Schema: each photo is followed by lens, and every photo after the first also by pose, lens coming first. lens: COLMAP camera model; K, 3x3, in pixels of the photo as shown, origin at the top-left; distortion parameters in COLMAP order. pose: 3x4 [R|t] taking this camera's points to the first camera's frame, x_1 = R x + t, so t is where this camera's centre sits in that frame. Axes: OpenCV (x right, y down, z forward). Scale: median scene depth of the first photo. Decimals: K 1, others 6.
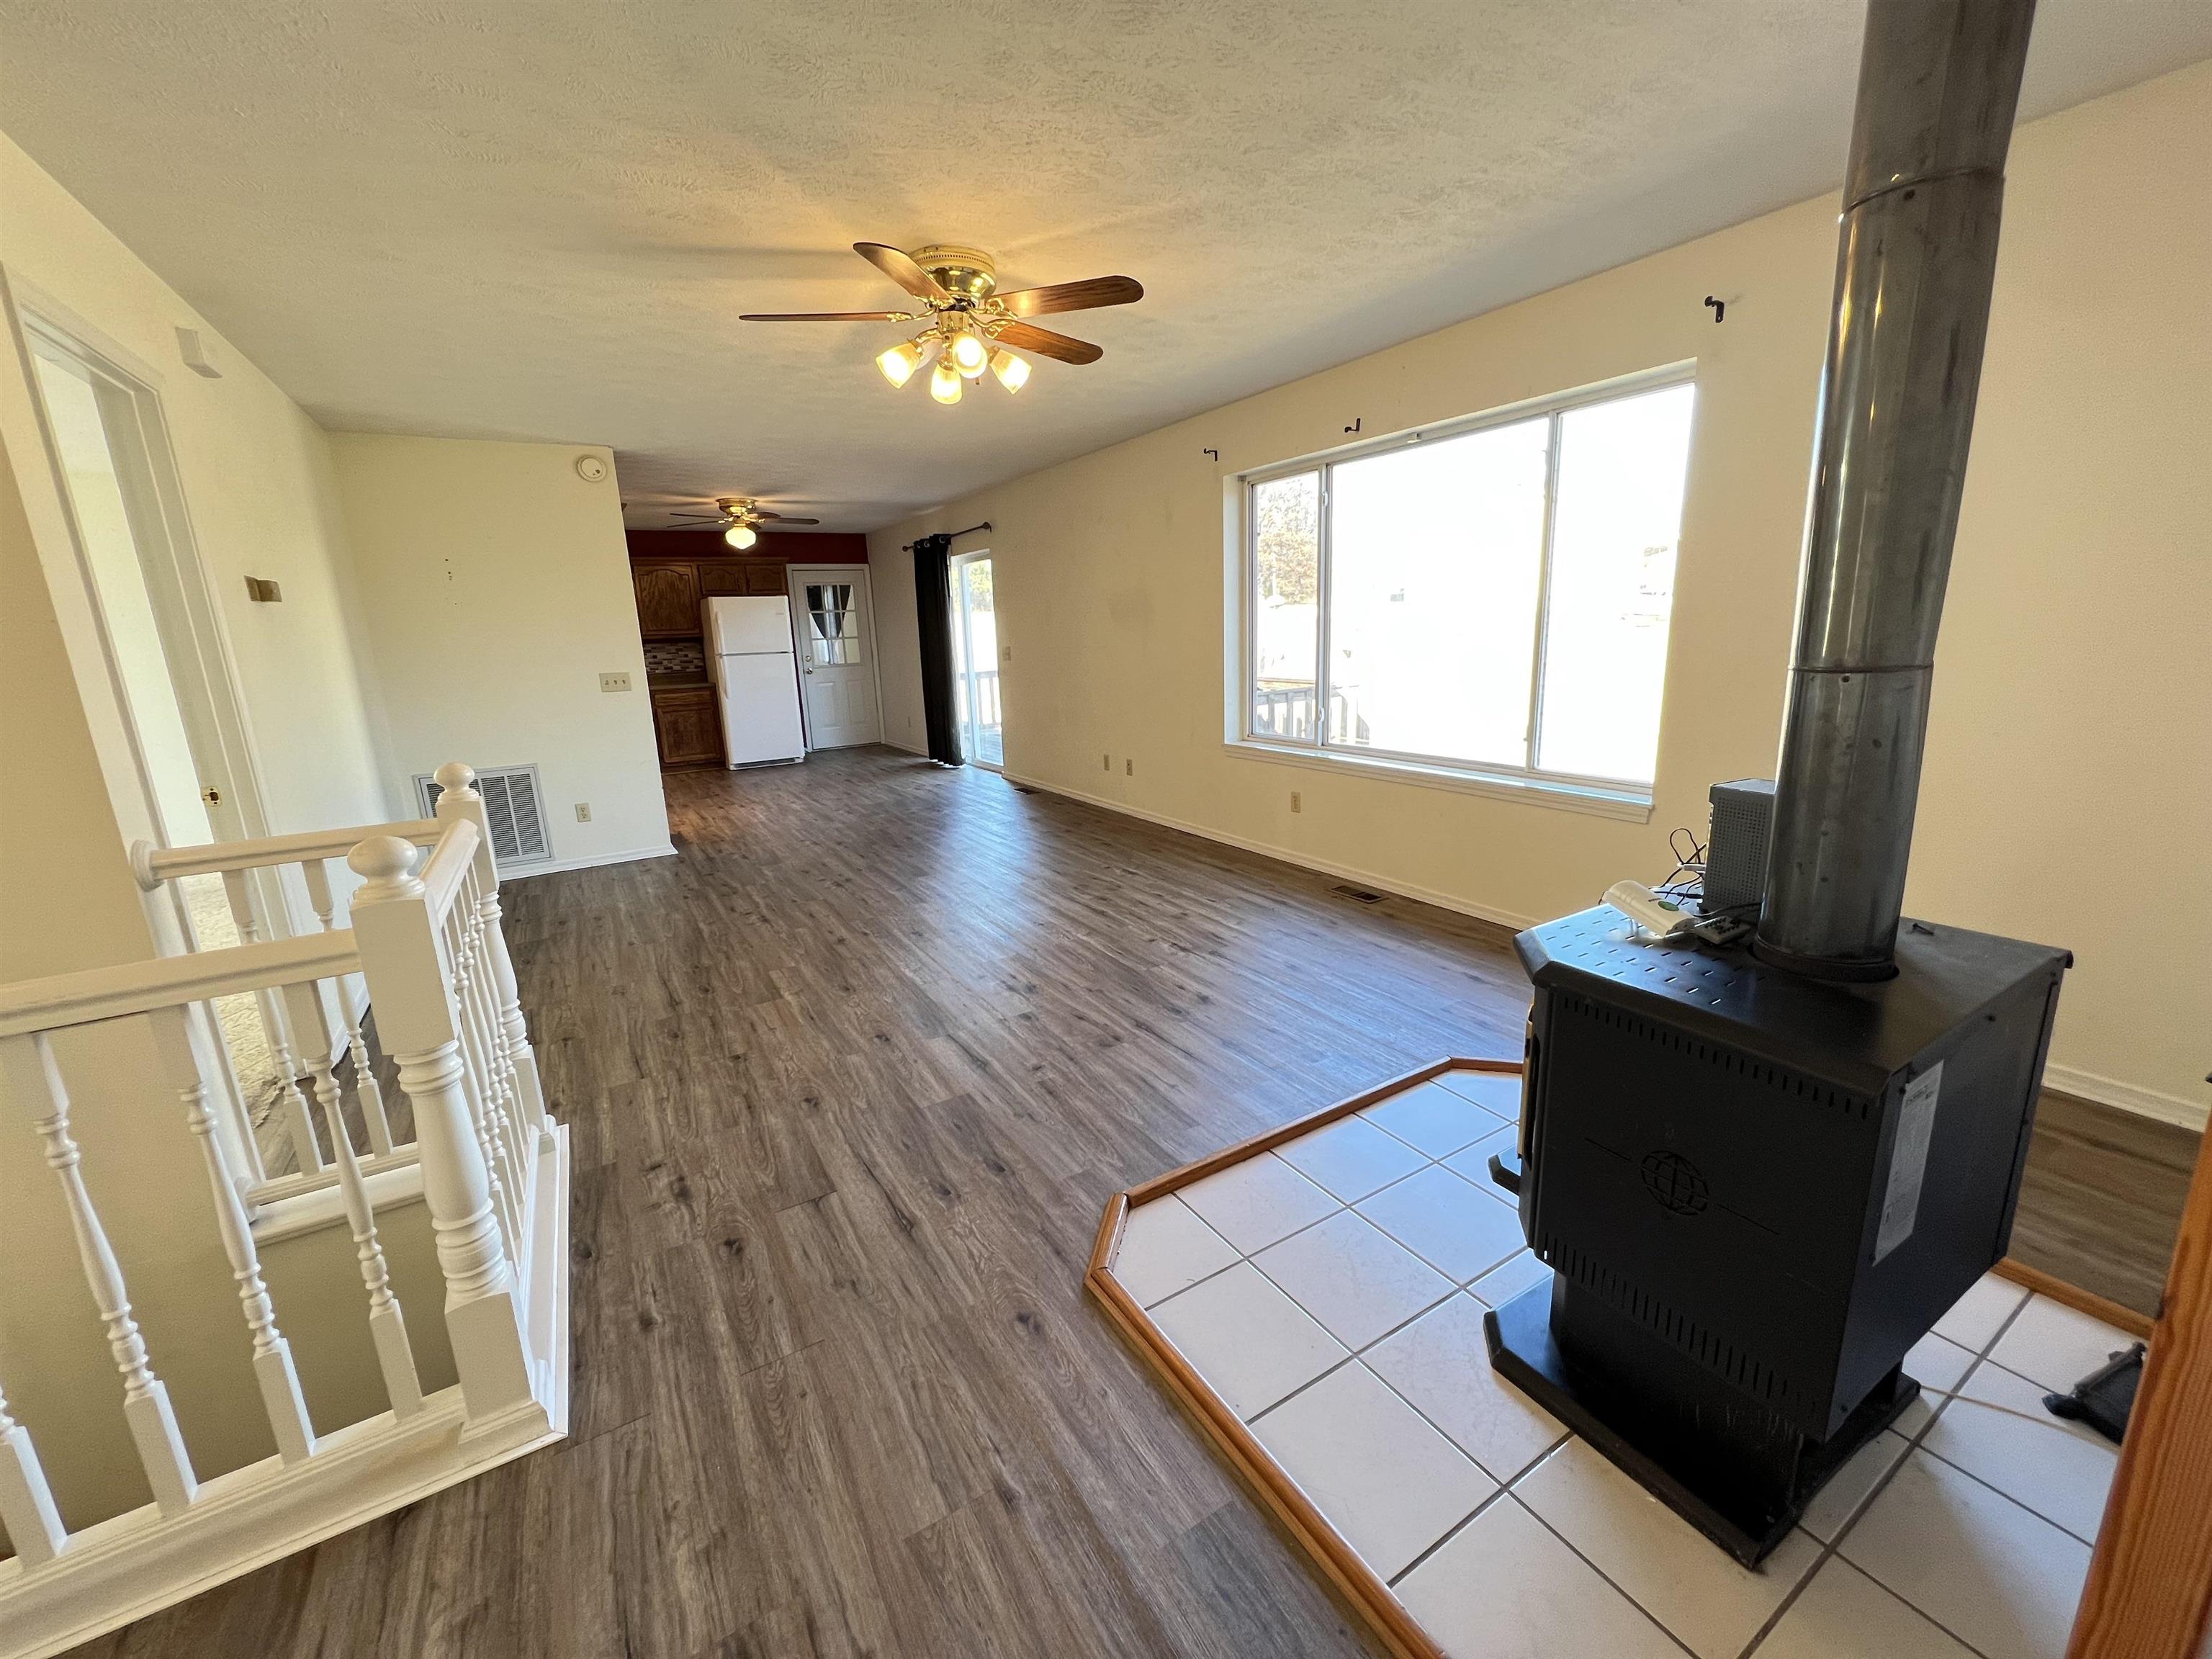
lens RADIAL K [[883.1, 0, 1096.6], [0, 883.1, 824.4], [0, 0, 1]] dist [-0.001954, 0.000583]
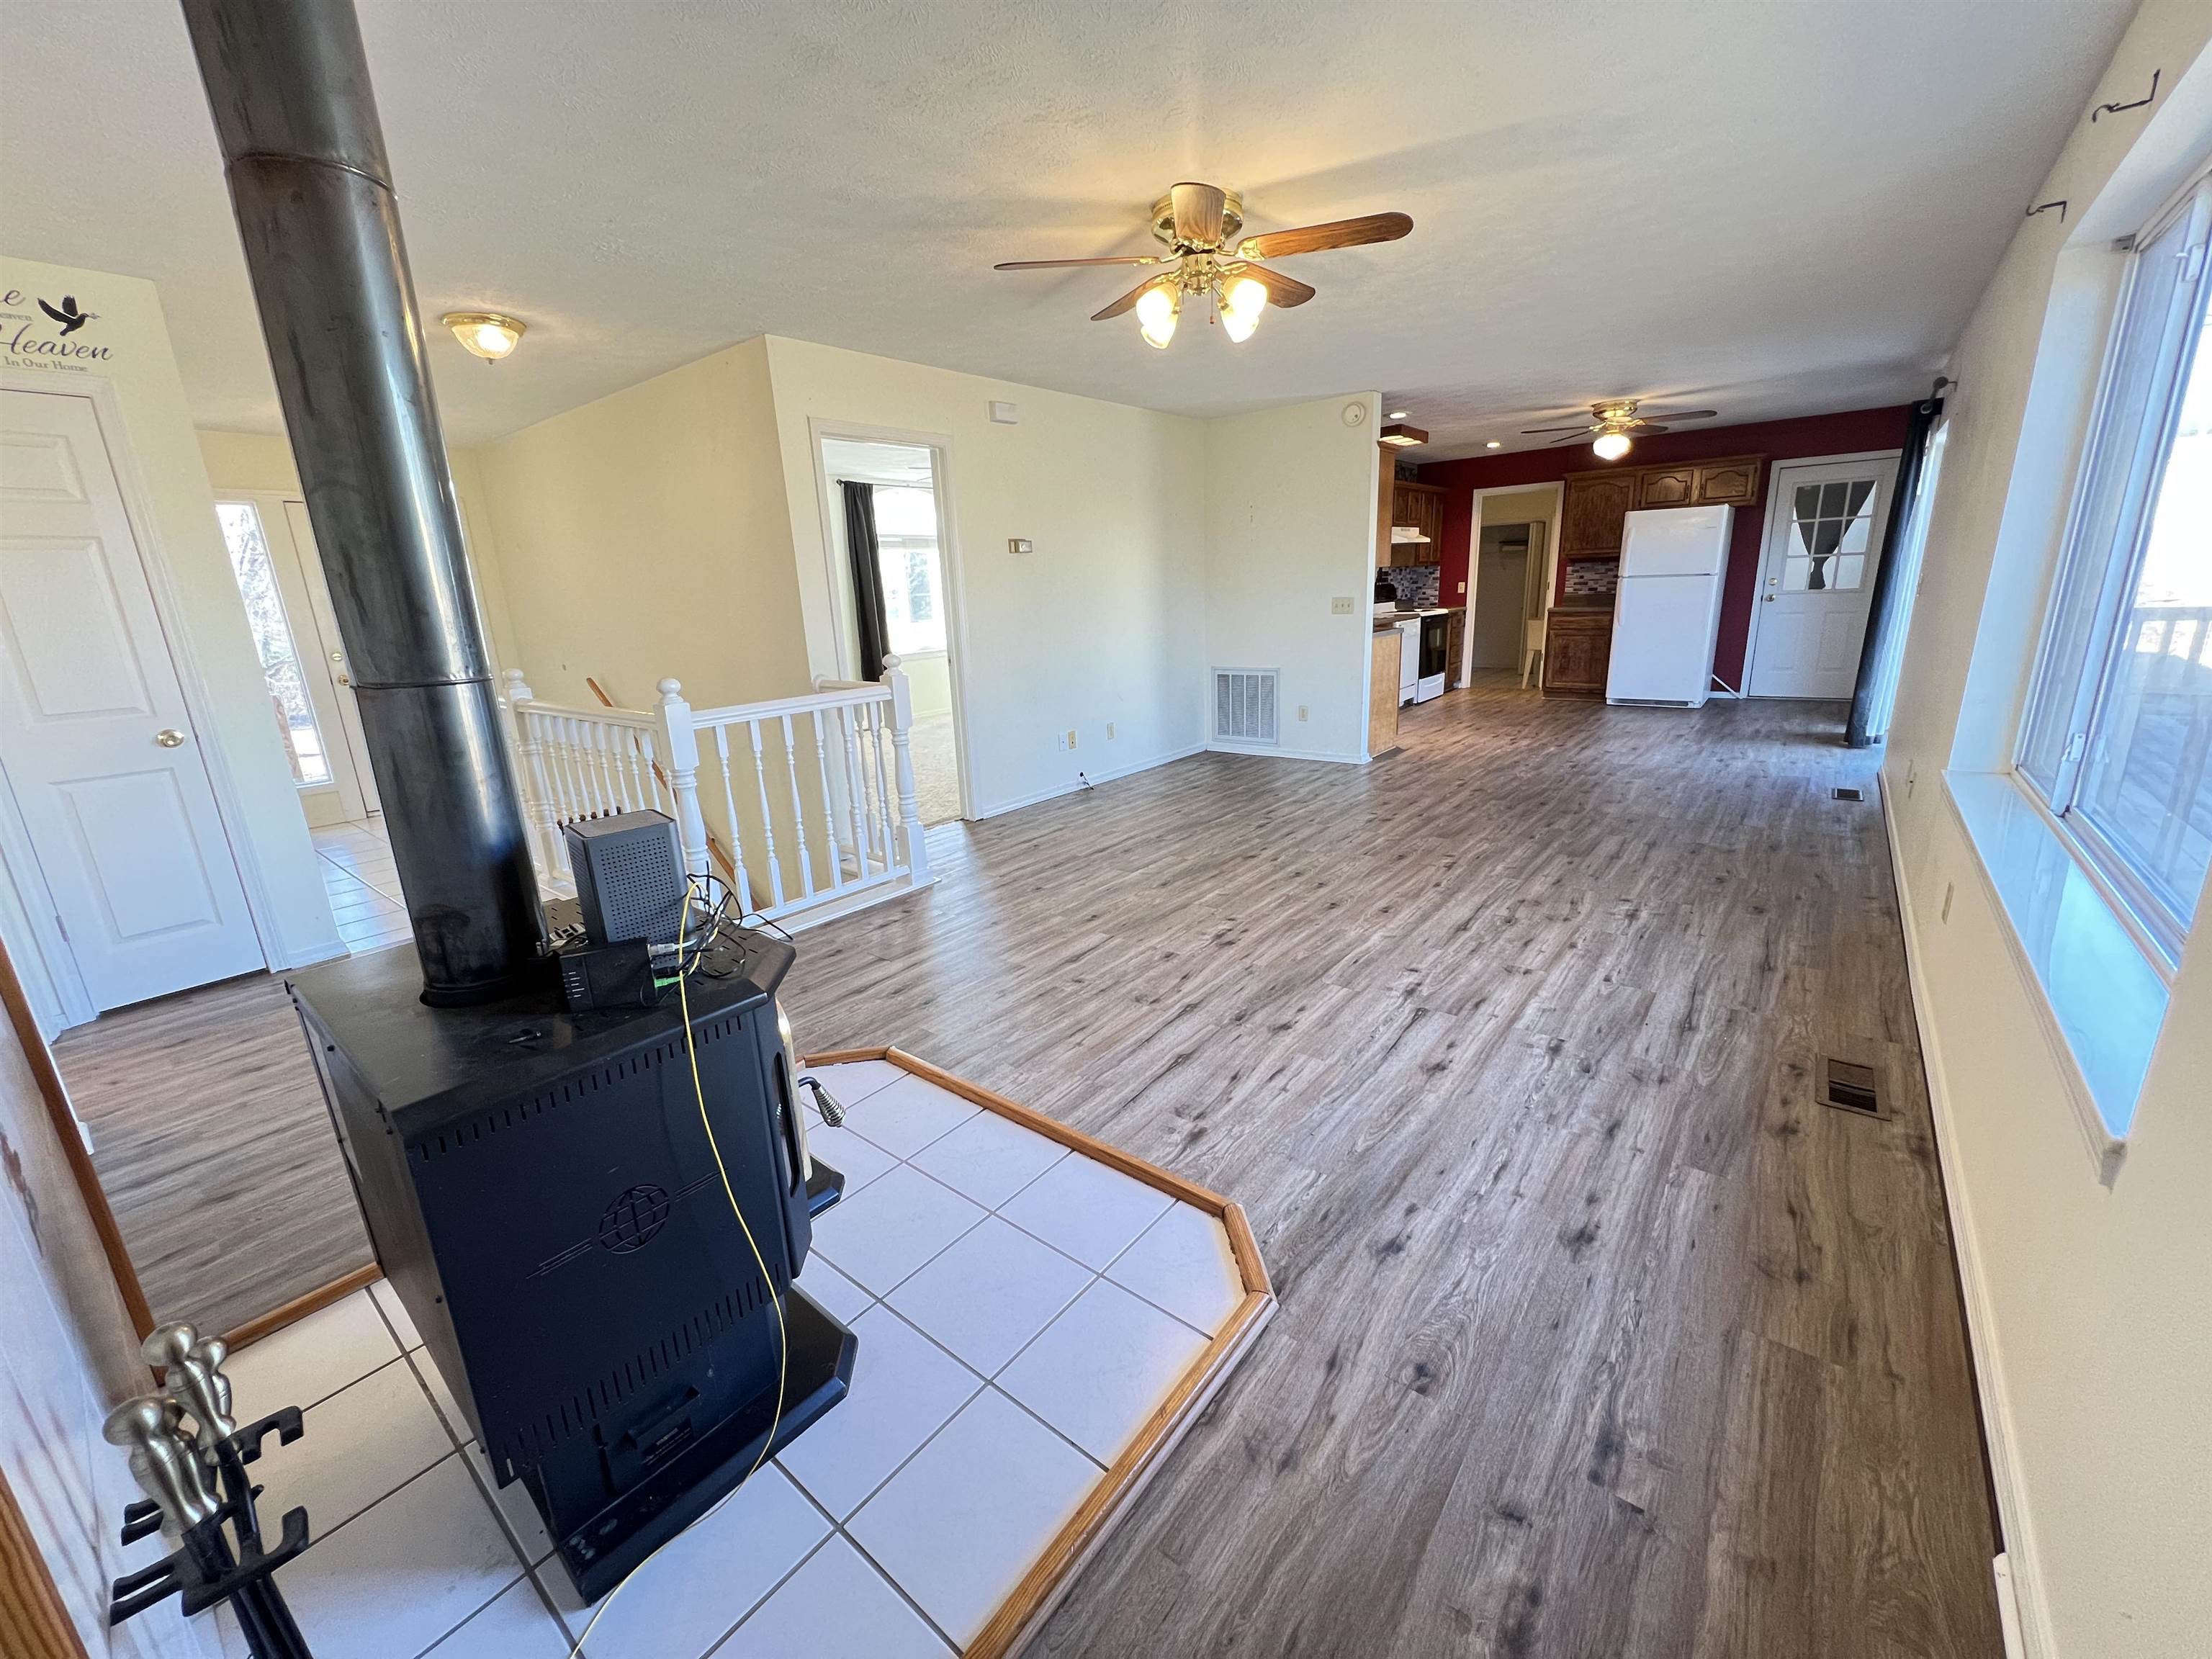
lens RADIAL K [[883.1, 0, 1096.6], [0, 883.1, 824.4], [0, 0, 1]] dist [-0.001954, 0.000583]
pose [[0.338740, 0.270683, -0.901102, 0.675320], [-0.178904, 0.958781, 0.220756, -0.124521], [0.923715, 0.086432, 0.373204, 0.444361]]
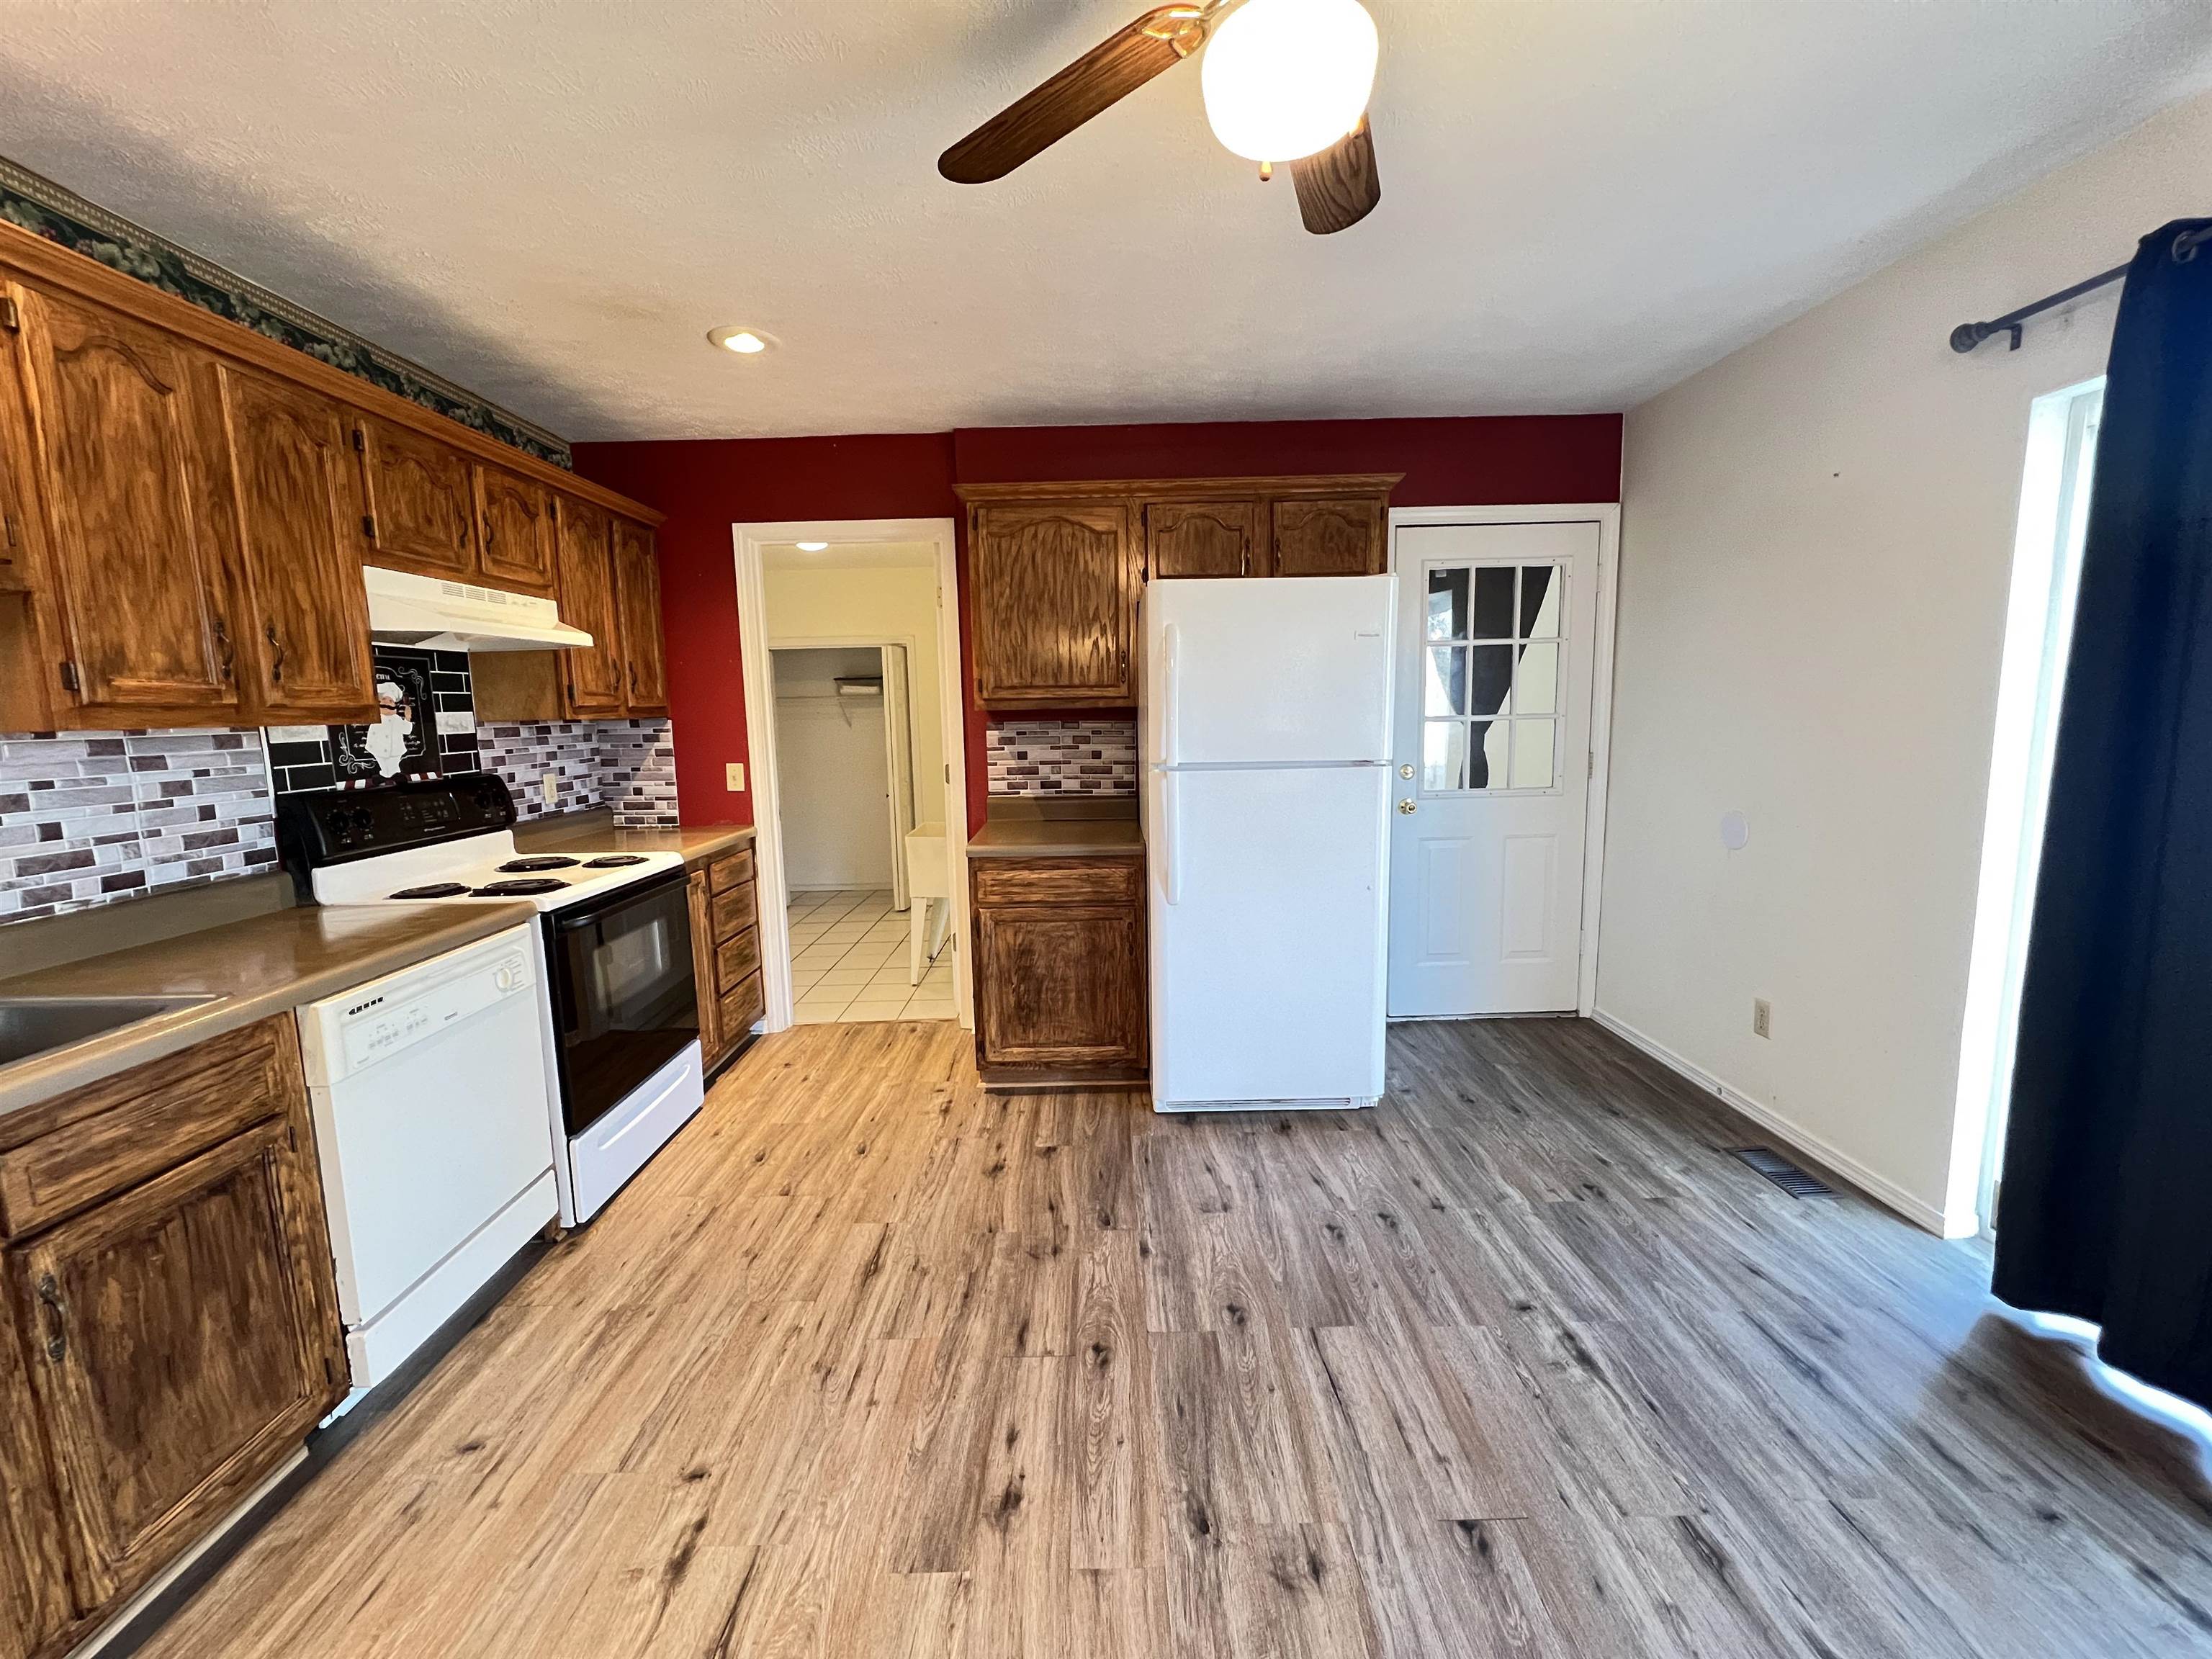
lens RADIAL K [[883.1, 0, 1096.6], [0, 883.1, 824.4], [0, 0, 1]] dist [-0.001954, 0.000583]
pose [[0.854253, 0.087708, -0.512405, -0.696233], [-0.126973, 0.991014, -0.042050, -0.378701], [0.504113, 0.100983, 0.857714, 1.764709]]
